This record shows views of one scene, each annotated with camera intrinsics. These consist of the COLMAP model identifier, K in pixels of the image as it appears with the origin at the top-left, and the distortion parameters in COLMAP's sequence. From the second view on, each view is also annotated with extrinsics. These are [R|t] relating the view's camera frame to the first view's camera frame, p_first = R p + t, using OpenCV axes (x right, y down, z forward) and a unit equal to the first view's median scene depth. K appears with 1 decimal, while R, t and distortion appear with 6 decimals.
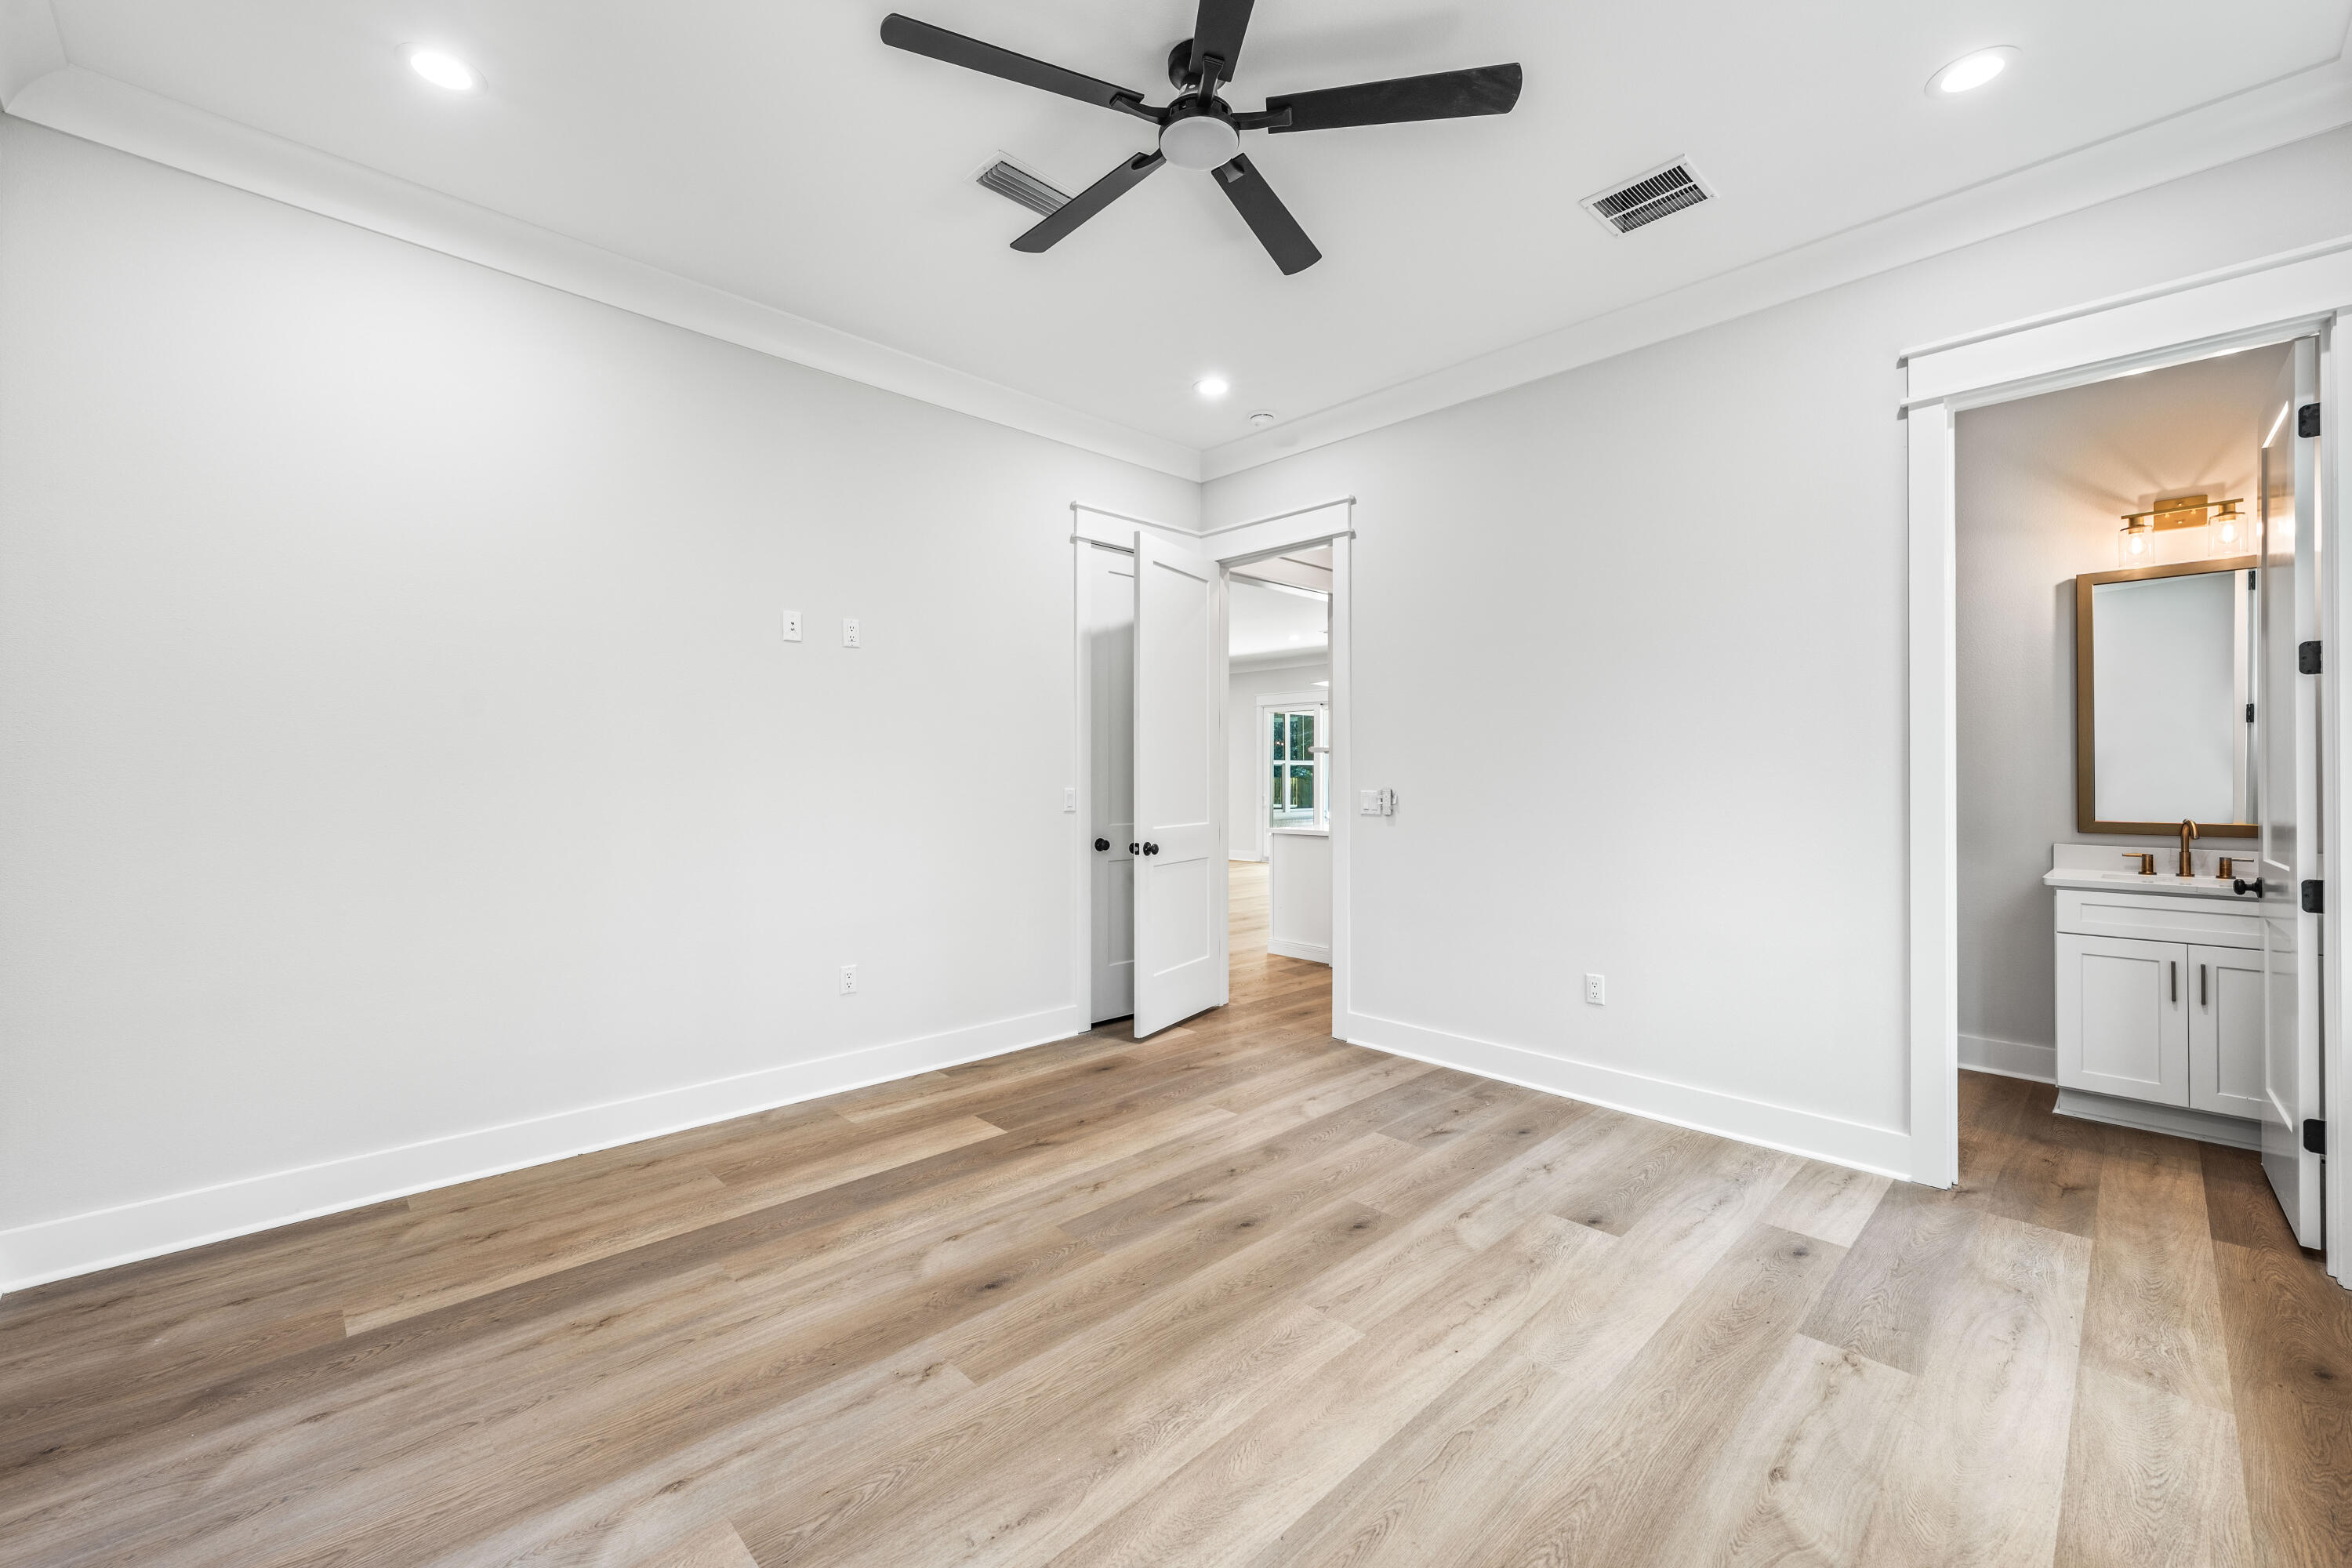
lens RADIAL K [[941.2, 0, 1174.4], [0, 941.2, 779.1], [0, 0, 1]] dist [0.001413, 0.000144]
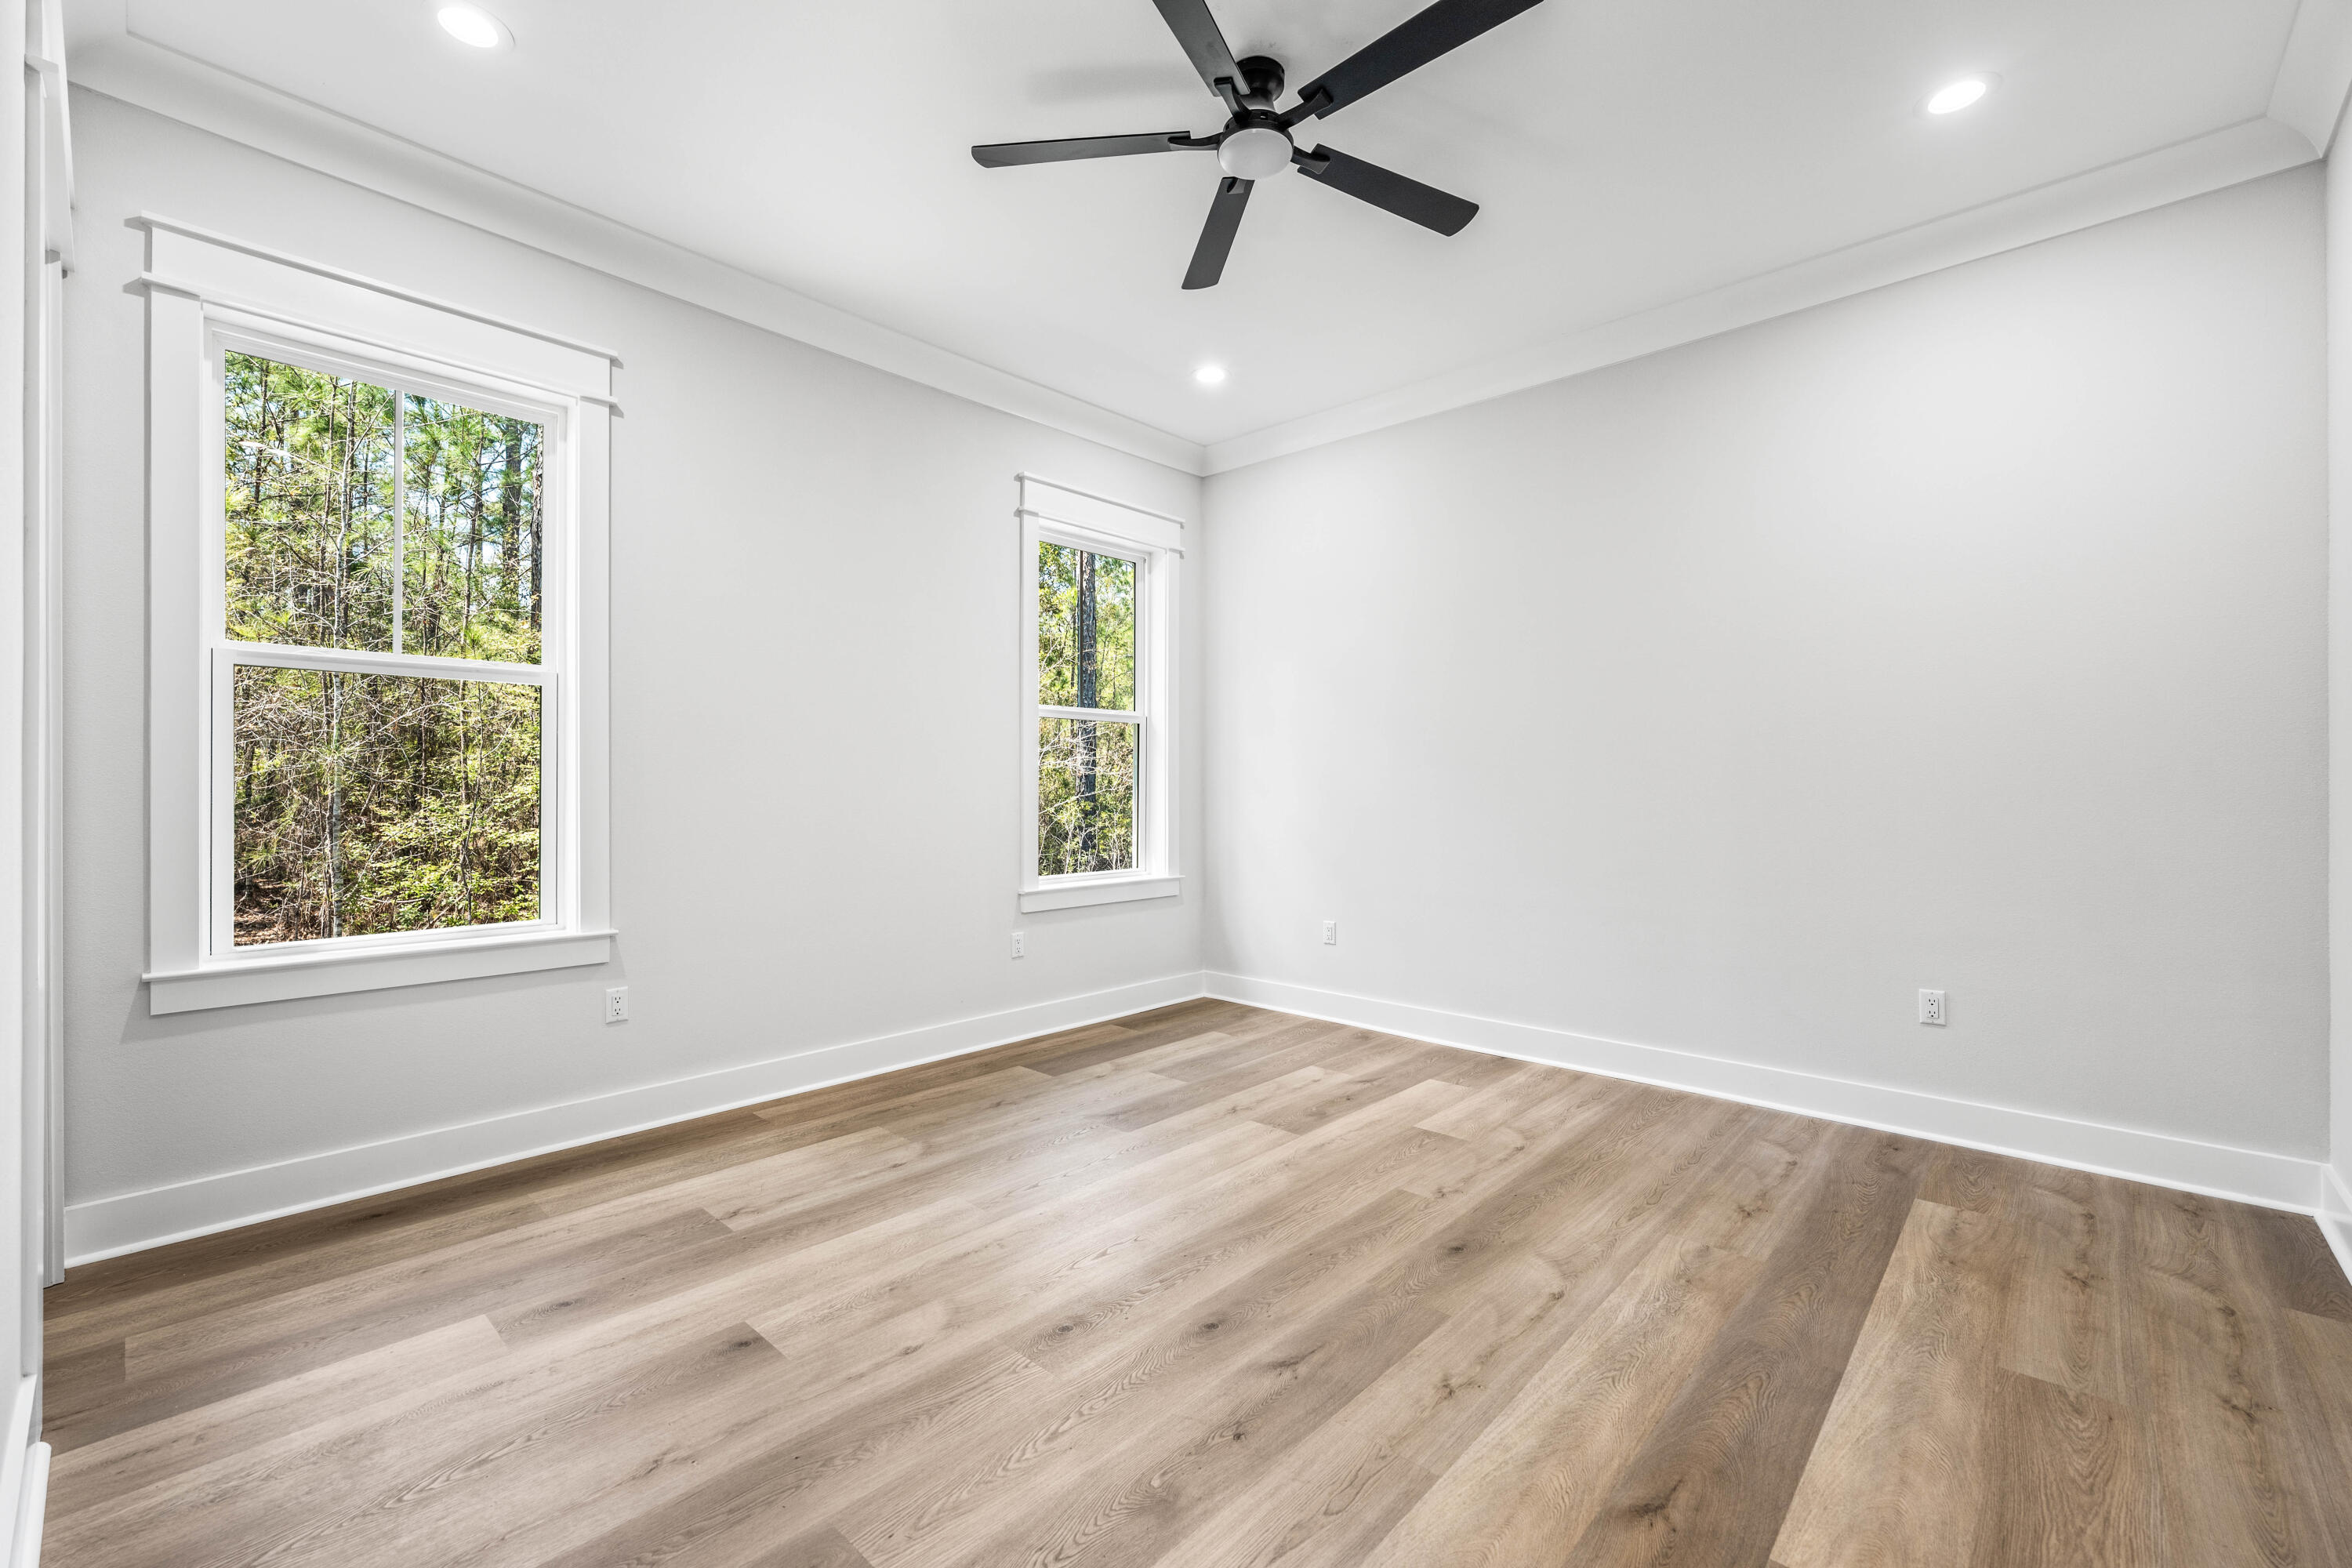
lens RADIAL K [[987.8, 0, 1177.4], [0, 987.8, 784.7], [0, 0, 1]] dist [0.000725, 0.000048]
pose [[-0.998566, -0.002524, -0.053483, 0.158919], [-0.002470, 0.999996, -0.001075, 0.032391], [0.053485, -0.000942, -0.998568, 1.934981]]
